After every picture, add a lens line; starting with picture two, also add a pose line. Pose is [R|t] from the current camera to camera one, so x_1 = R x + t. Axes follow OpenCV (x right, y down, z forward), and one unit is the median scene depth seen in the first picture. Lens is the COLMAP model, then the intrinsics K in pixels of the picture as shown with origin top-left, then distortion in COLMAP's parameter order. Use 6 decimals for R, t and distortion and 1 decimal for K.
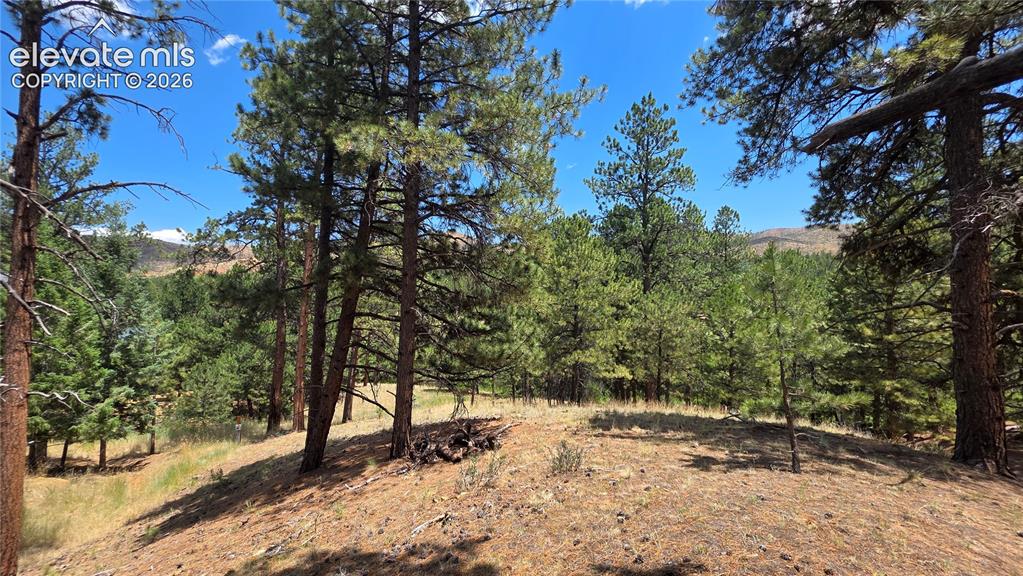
lens RADIAL K [[400.8, 0, 508.7], [0, 400.8, 285.9], [0, 0, 1]] dist [0.000251, 0.000155]
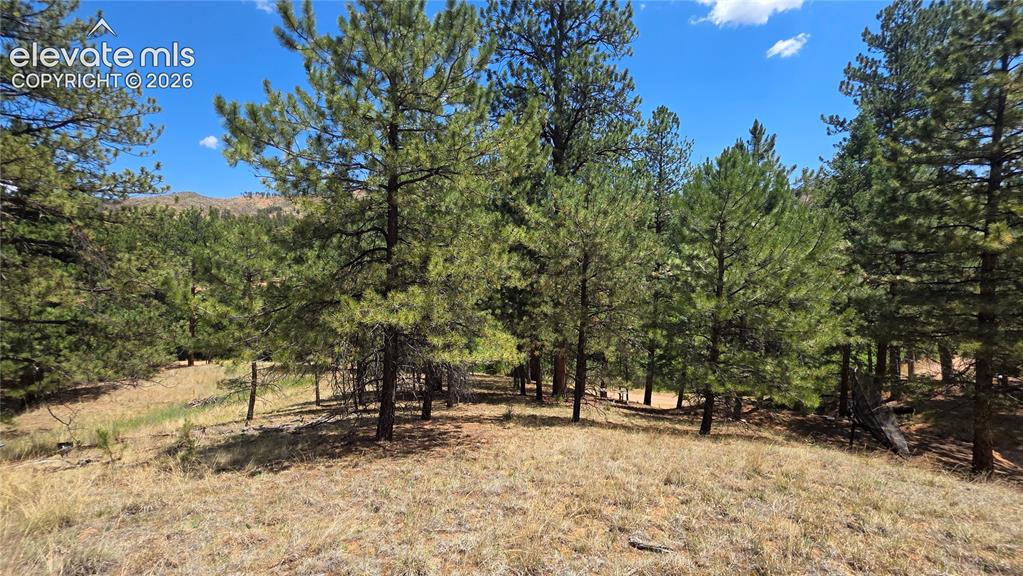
lens RADIAL K [[400.8, 0, 513.6], [0, 400.8, 287.8], [0, 0, 1]] dist [0.000251, 0.000155]
pose [[0.974654, -0.016537, 0.223104, 0.173927], [-0.005061, 0.995379, 0.095890, 0.099622], [-0.223659, -0.094589, 0.970067, 0.516991]]
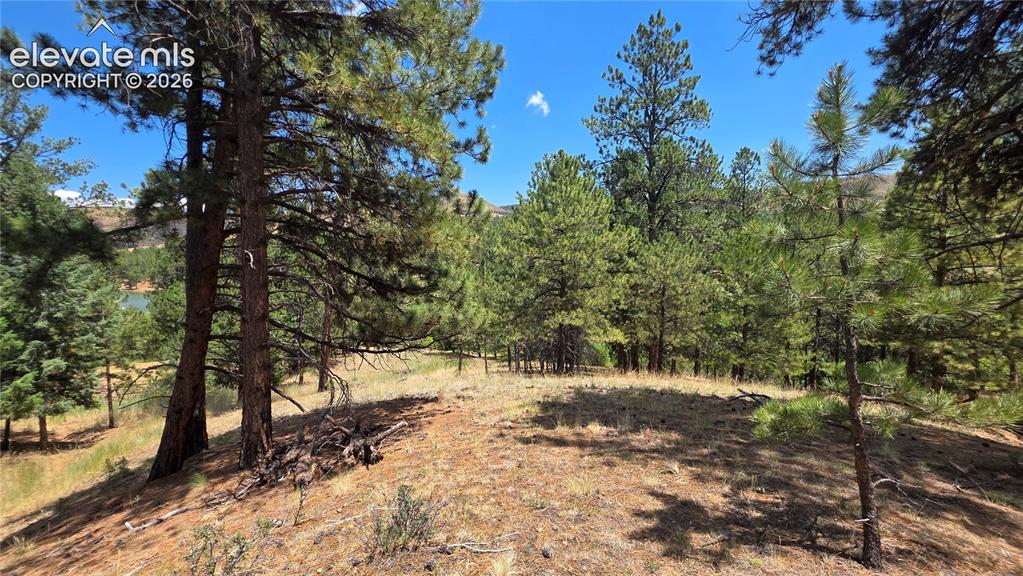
lens RADIAL K [[400.8, 0, 510.2], [0, 400.8, 285.0], [0, 0, 1]] dist [0.000251, 0.000155]
pose [[0.999414, -0.017294, -0.029553, 0.070316], [0.019903, 0.995707, 0.090394, 0.020554], [0.027863, -0.090929, 0.995468, 0.122684]]
